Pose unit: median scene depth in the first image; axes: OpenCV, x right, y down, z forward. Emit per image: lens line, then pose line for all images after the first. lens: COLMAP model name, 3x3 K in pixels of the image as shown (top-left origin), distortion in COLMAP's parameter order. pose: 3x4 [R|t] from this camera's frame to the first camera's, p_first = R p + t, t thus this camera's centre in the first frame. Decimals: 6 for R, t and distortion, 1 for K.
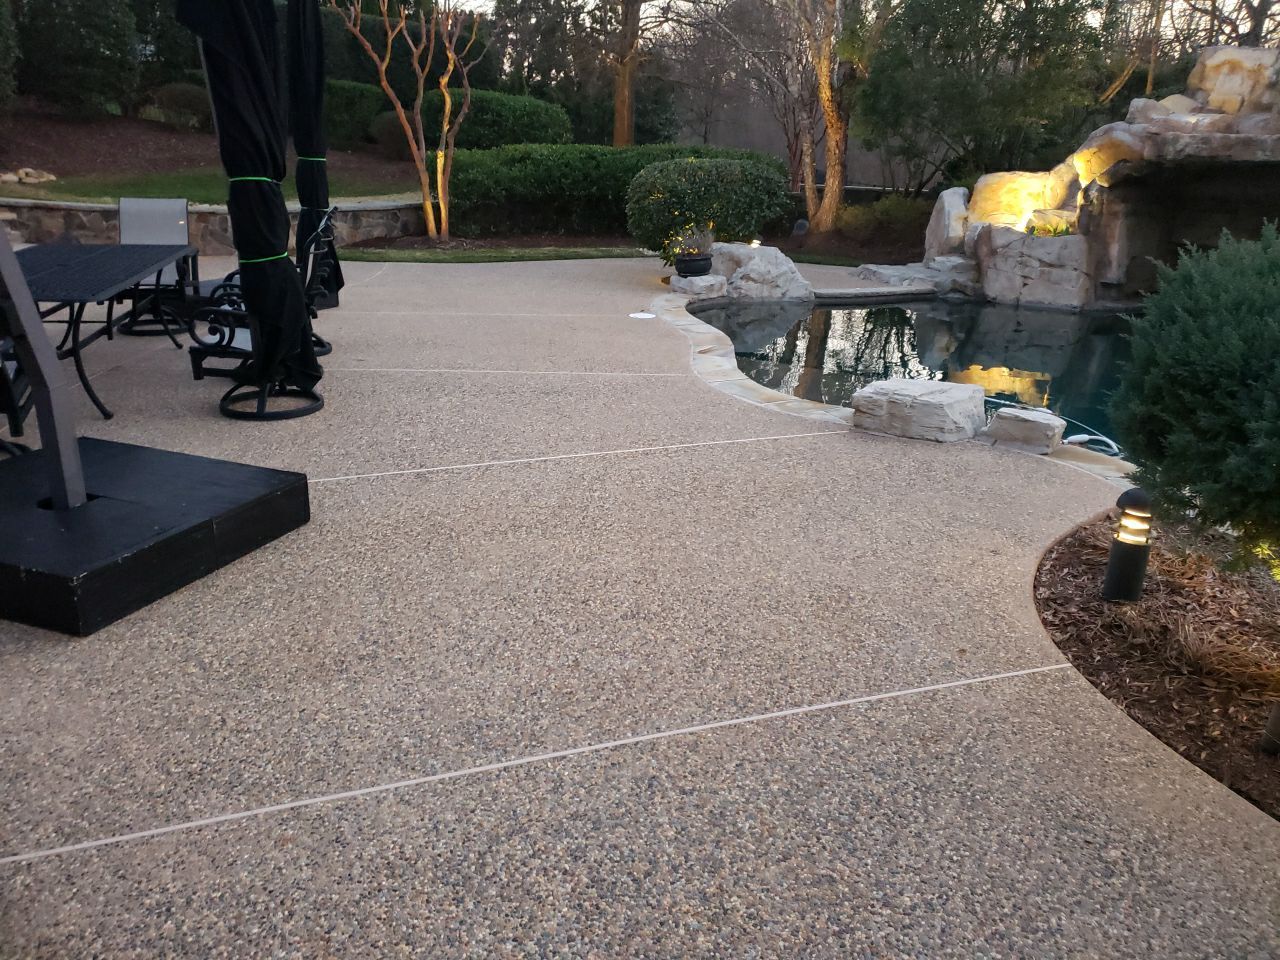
lens RADIAL K [[1021.5, 0, 640.0], [0, 1021.5, 480.0], [0, 0, 1]] dist [-0.091938, 0.132625]
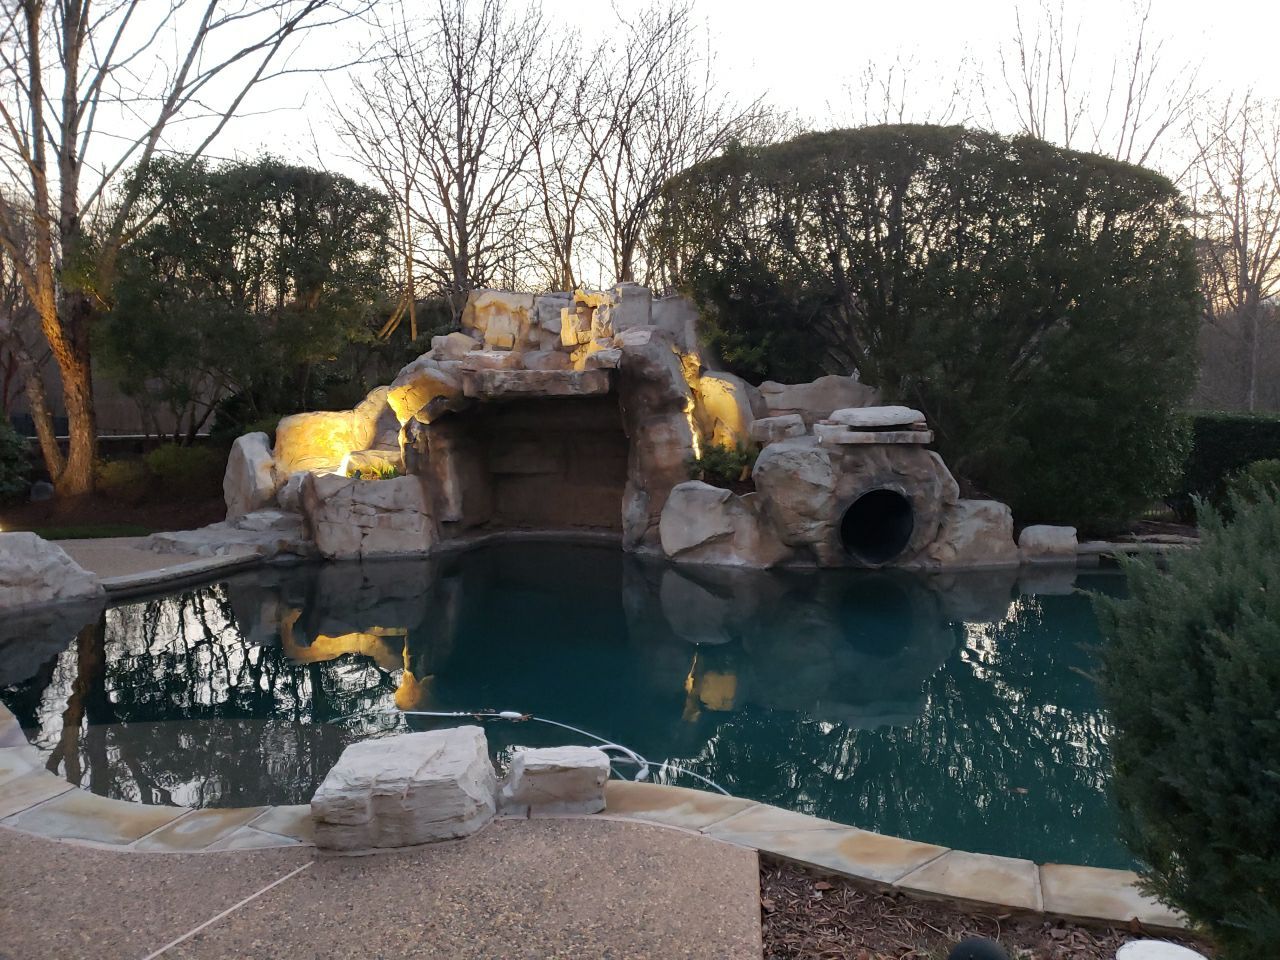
lens RADIAL K [[1014.2, 0, 640.0], [0, 1014.2, 480.0], [0, 0, 1]] dist [0.043807, -0.009360]
pose [[0.756311, -0.093368, 0.647515, -0.011168], [0.231756, 0.963815, -0.131719, -0.064843], [-0.611786, 0.249686, 0.750582, 0.162718]]
